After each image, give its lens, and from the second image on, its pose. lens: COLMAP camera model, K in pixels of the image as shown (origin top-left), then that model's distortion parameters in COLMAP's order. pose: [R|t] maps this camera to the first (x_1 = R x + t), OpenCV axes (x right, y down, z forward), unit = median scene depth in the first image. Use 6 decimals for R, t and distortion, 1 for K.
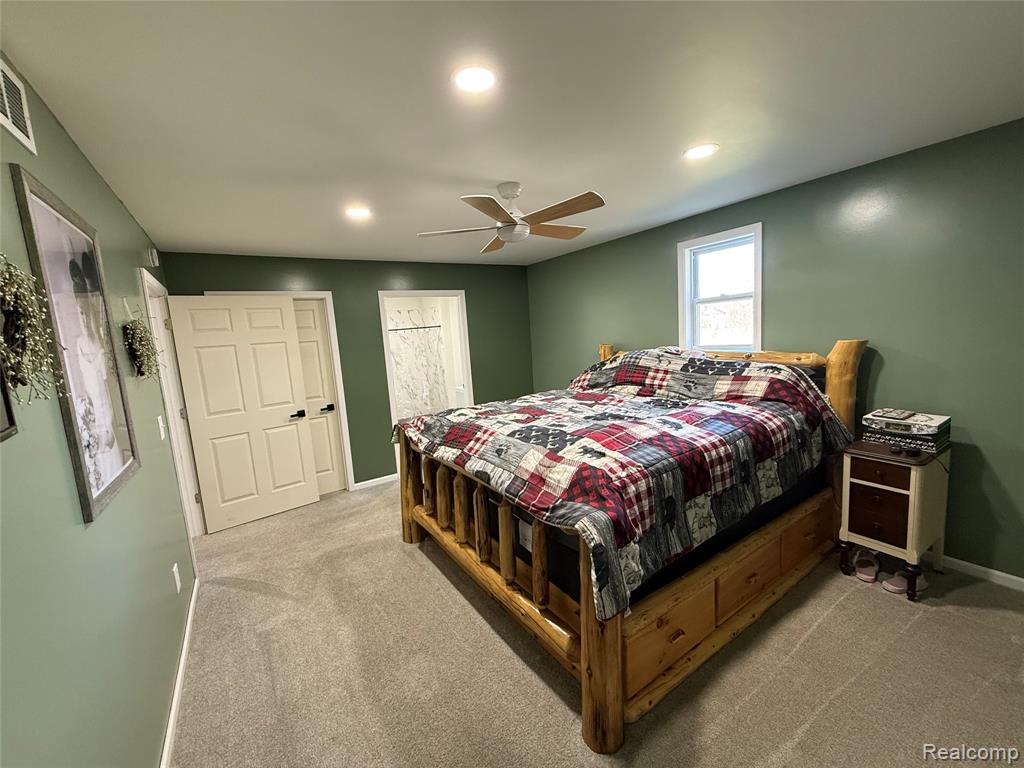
lens RADIAL K [[409.7, 0, 503.4], [0, 409.7, 381.2], [0, 0, 1]] dist [0.007616, 0.000258]
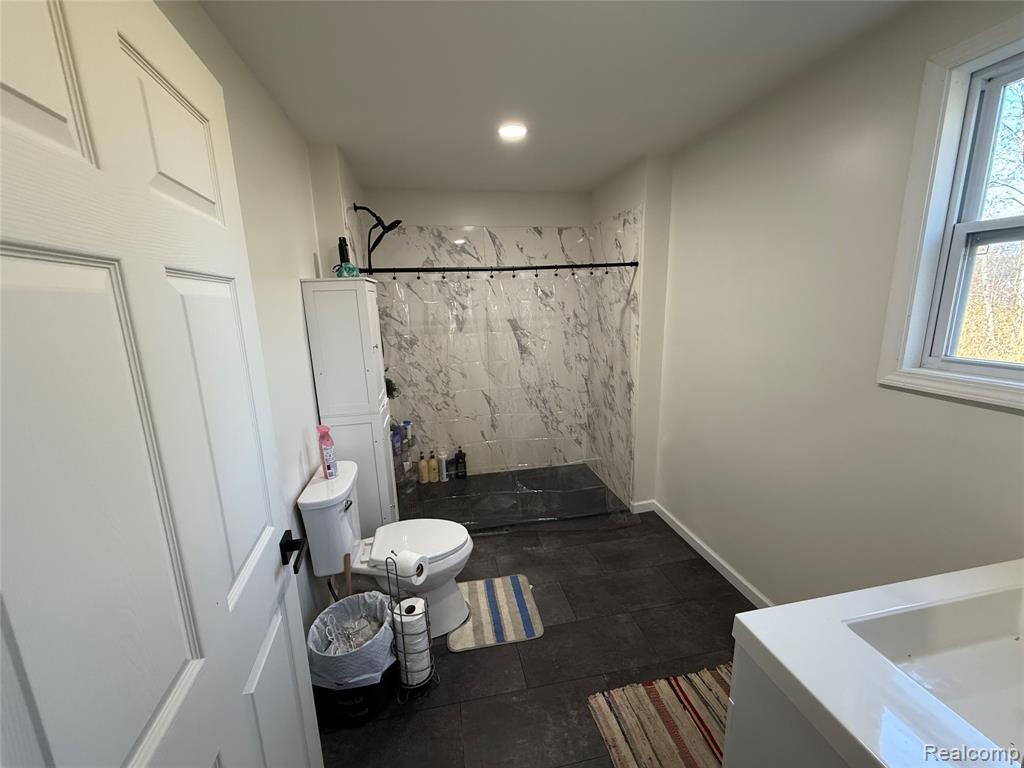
lens RADIAL K [[409.7, 0, 515.4], [0, 409.7, 378.9], [0, 0, 1]] dist [0.007616, 0.000258]
pose [[0.925601, 0.126302, -0.356807, -0.110945], [-0.092908, 0.989657, 0.109302, -0.063648], [0.366922, -0.068020, 0.927762, 0.615571]]
